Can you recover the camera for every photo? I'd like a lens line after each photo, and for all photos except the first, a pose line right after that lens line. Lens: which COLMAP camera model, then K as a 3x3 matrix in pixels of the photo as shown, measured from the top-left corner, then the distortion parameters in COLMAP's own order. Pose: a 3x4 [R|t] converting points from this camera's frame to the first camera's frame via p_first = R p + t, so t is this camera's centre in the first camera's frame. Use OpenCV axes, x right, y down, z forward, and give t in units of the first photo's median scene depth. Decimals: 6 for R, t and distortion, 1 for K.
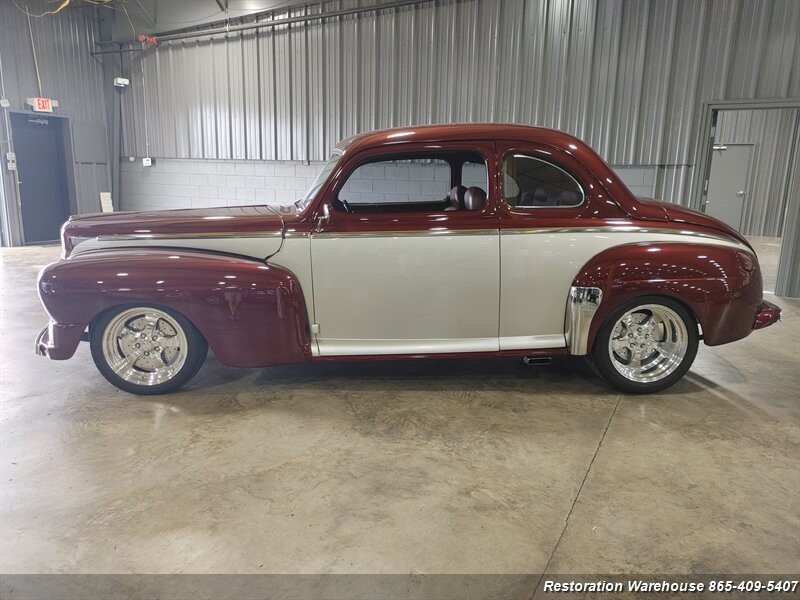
lens RADIAL K [[580.0, 0, 418.5], [0, 580.0, 296.9], [0, 0, 1]] dist [0.005229, 0.001105]
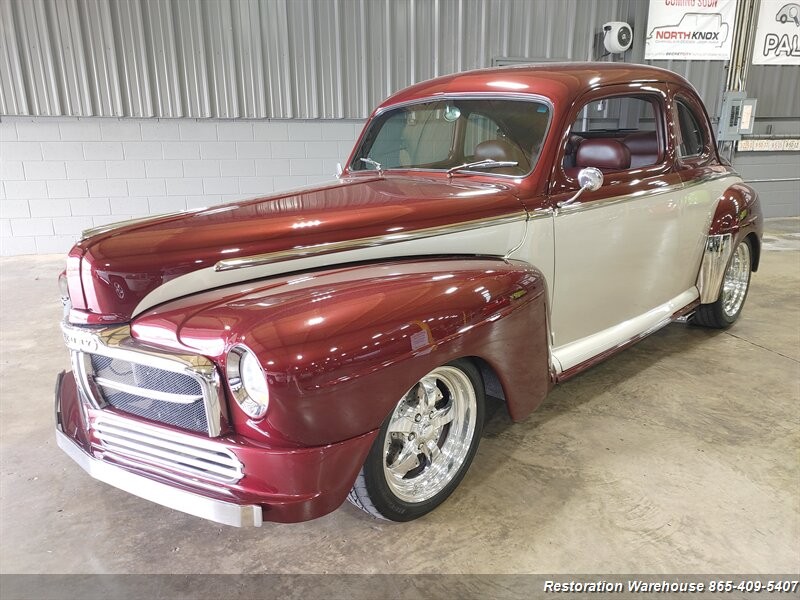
lens RADIAL K [[574.1, 0, 400.0], [0, 574.1, 300.0], [0, 0, 1]] dist [-0.002390, -0.002684]
pose [[0.782731, -0.195747, 0.590775, -0.757293], [0.150845, 0.980615, 0.125058, -0.116279], [-0.603803, -0.008771, 0.797085, 0.527299]]
